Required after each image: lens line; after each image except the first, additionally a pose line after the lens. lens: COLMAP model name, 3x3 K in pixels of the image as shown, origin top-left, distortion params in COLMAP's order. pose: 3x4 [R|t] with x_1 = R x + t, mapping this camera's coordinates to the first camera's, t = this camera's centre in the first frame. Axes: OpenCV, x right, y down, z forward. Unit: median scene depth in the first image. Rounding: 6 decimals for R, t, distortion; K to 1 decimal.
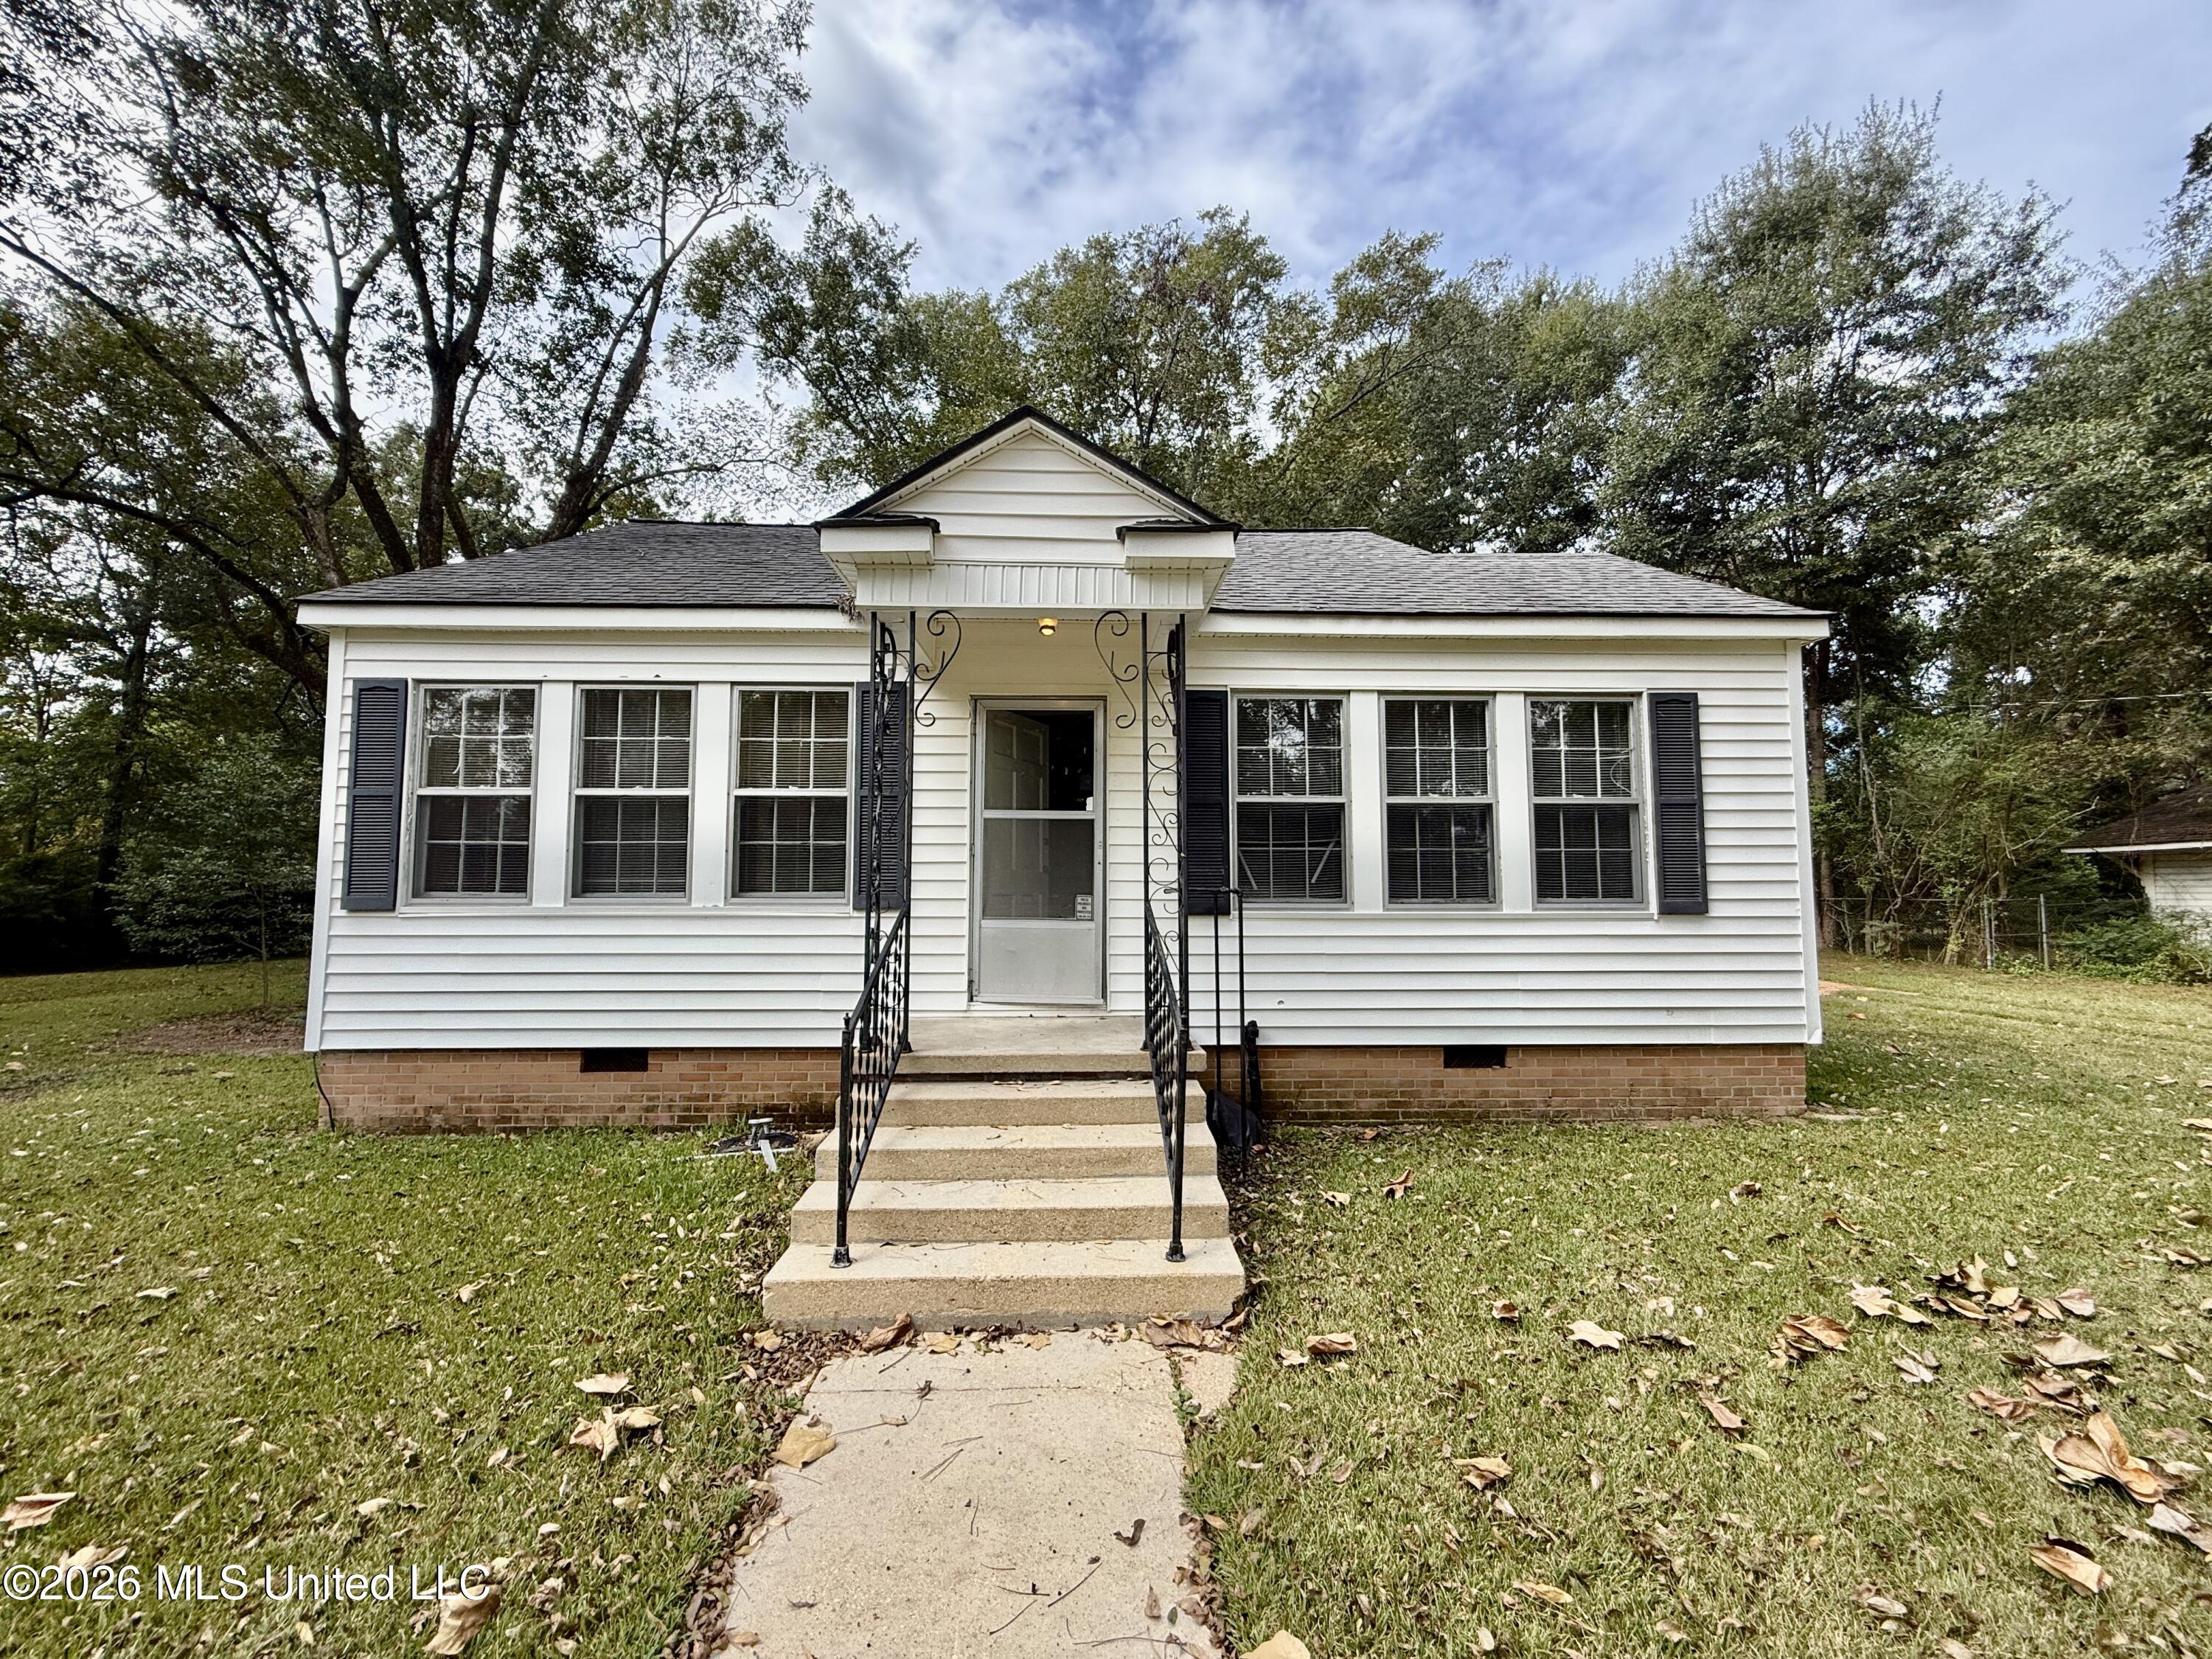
lens RADIAL K [[880.0, 0, 1101.1], [0, 880.0, 833.4], [0, 0, 1]] dist [-0.000449, -0.000567]
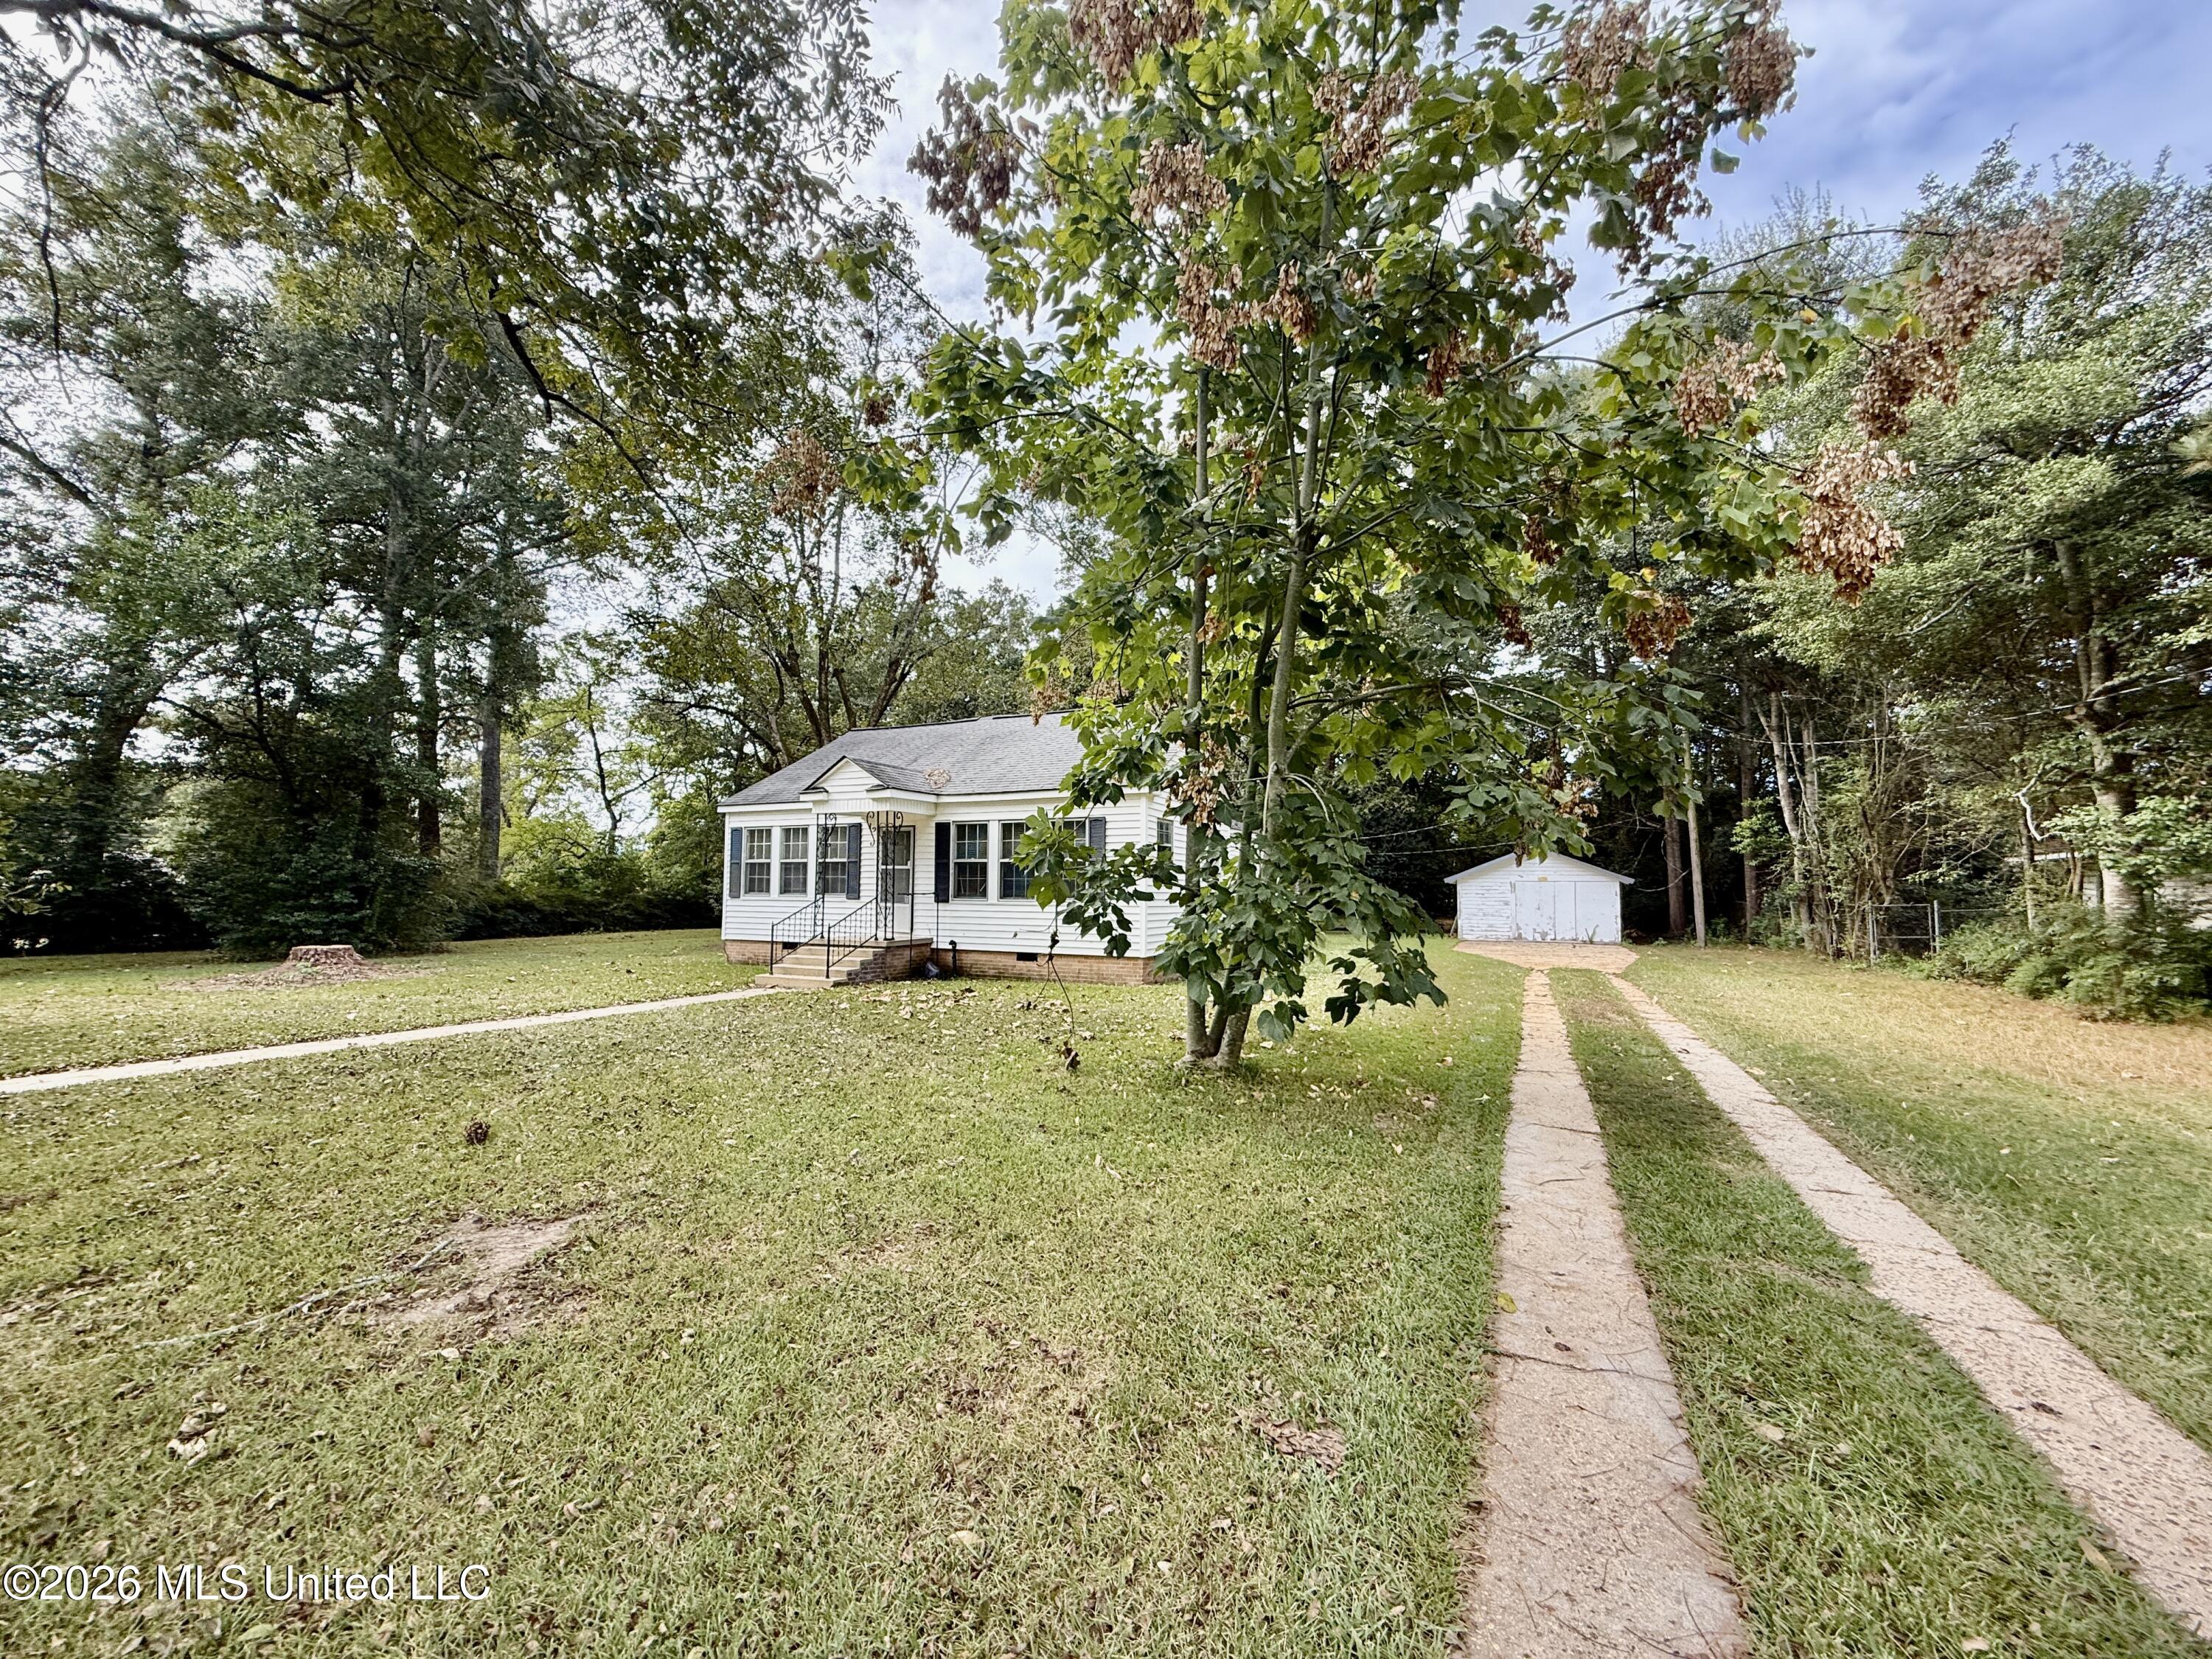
lens RADIAL K [[880.0, 0, 1101.1], [0, 880.0, 833.4], [0, 0, 1]] dist [-0.000449, -0.000567]
pose [[0.889121, -0.024183, -0.457032, 1.877858], [0.027778, 0.999613, 0.001147, -0.119237], [0.456828, -0.013715, 0.889449, -1.287733]]
